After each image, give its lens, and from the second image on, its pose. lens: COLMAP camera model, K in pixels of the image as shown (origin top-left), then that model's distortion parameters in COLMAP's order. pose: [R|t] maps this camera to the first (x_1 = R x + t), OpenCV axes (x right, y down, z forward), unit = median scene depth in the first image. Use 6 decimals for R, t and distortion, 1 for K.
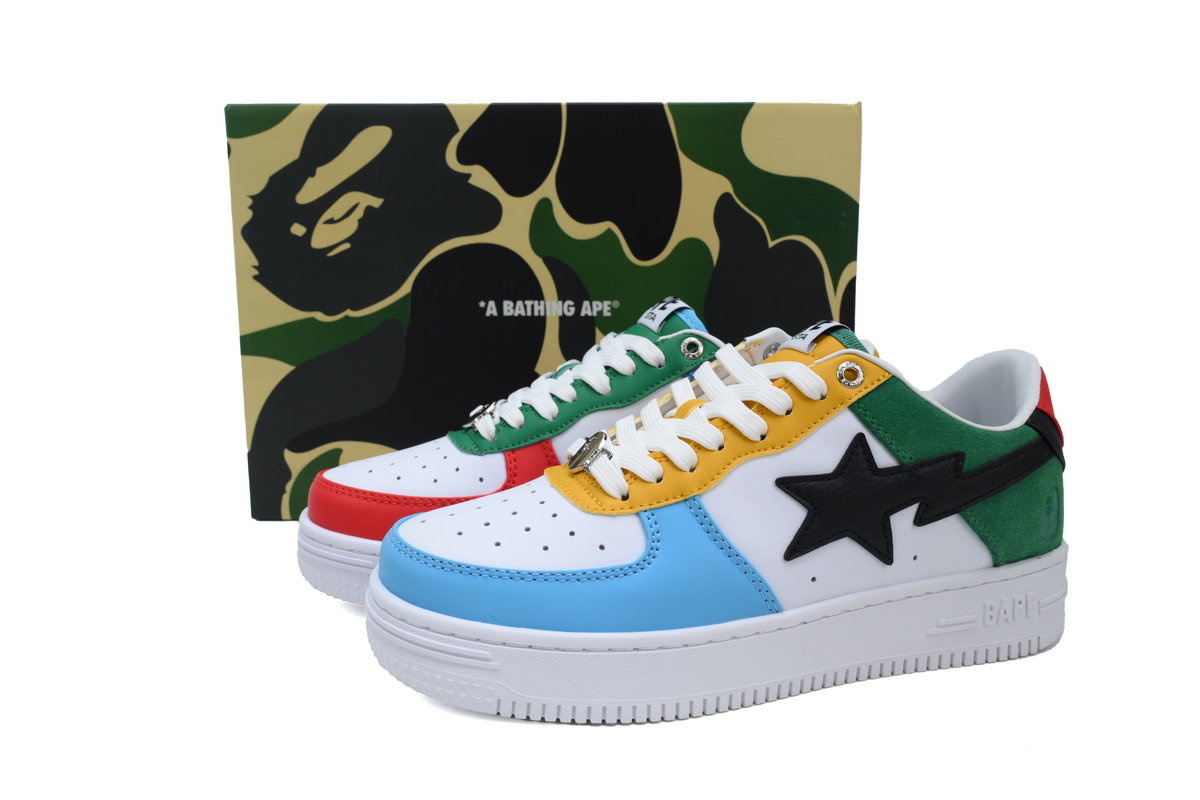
lens RADIAL K [[1032.0, 0, 599.9], [0, 1032.0, 406.1], [0, 0, 1]] dist [0.047362, -0.008402]
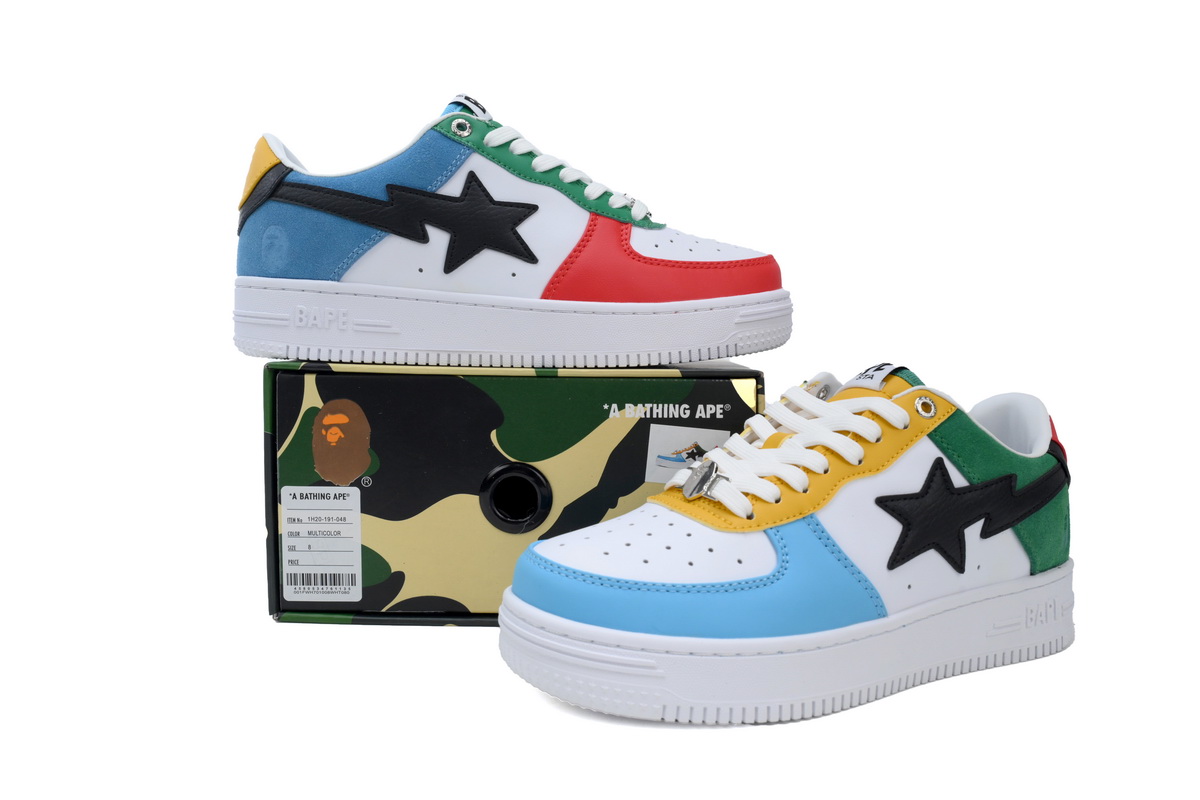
lens RADIAL K [[1032.0, 0, 600.5], [0, 1032.0, 393.2], [0, 0, 1]] dist [0.047362, -0.008402]
pose [[0.977454, 0.005567, 0.211075, -0.362876], [0.013424, 0.995991, -0.088436, 0.051902], [-0.210722, 0.089276, 0.973461, -0.053626]]
